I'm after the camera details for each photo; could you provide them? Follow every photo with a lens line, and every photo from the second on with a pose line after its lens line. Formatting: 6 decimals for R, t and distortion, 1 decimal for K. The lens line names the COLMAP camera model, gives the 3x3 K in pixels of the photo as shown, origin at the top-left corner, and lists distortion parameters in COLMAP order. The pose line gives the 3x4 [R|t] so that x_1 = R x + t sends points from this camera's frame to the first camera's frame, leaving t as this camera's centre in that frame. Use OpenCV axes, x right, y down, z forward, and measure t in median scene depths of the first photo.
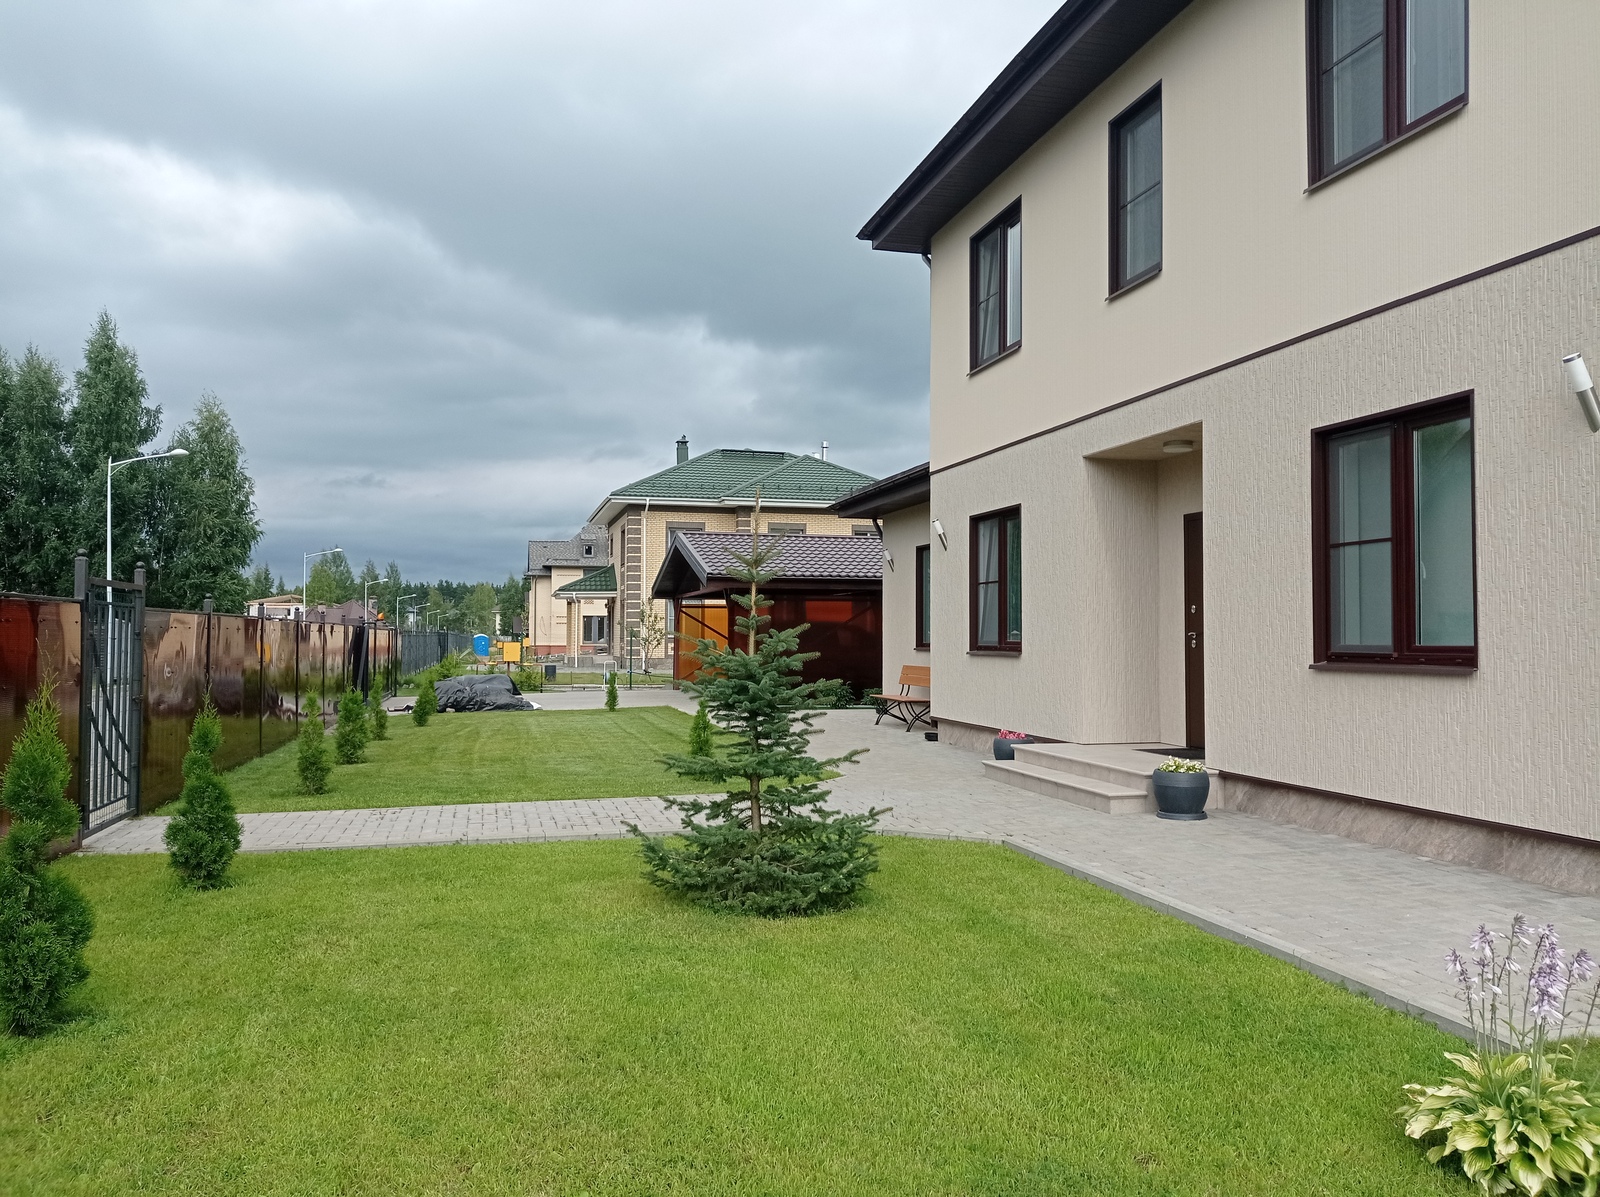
lens RADIAL K [[1198.5, 0, 800.0], [0, 1198.5, 598.5], [0, 0, 1]] dist [0.091268, -0.136235]
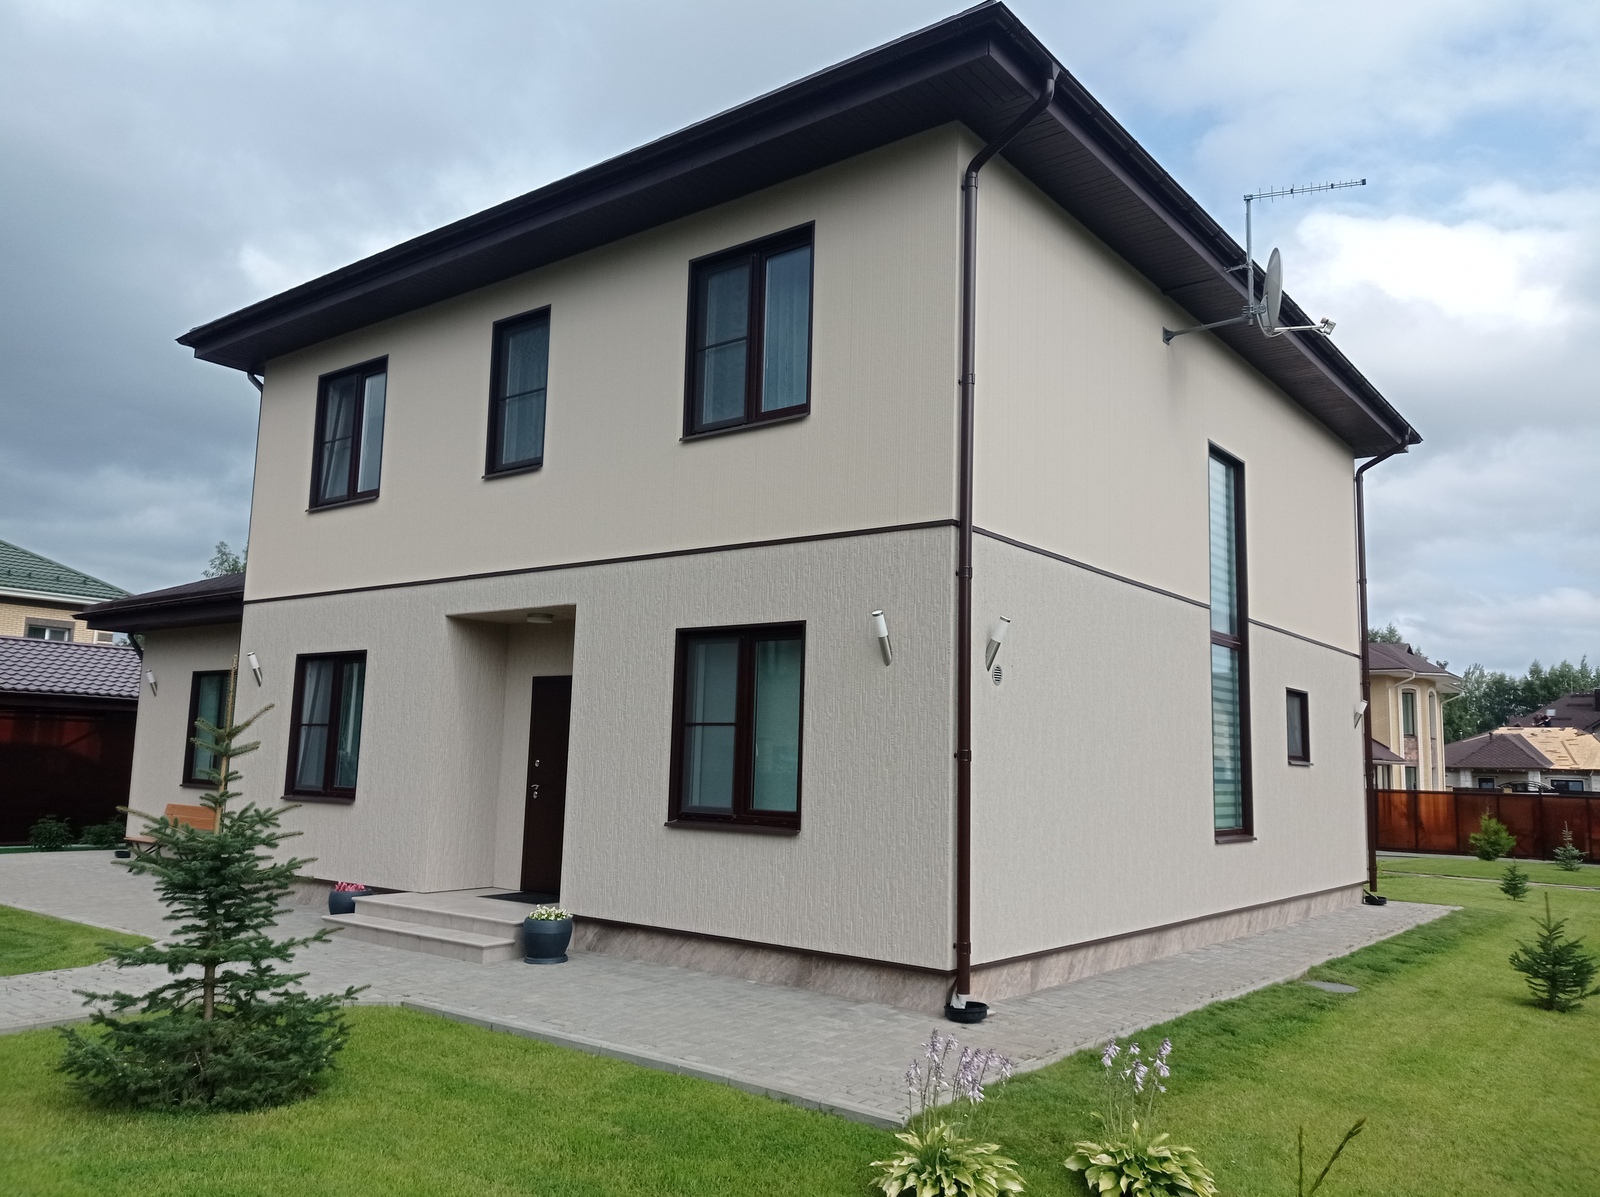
lens RADIAL K [[1208.8, 0, 807.3], [0, 1208.8, 581.1], [0, 0, 1]] dist [0.096273, -0.170498]
pose [[0.788267, 0.109694, 0.605477, -0.229138], [-0.046002, 0.991734, -0.119781, -0.045817], [-0.613611, 0.066566, 0.786798, -0.059007]]
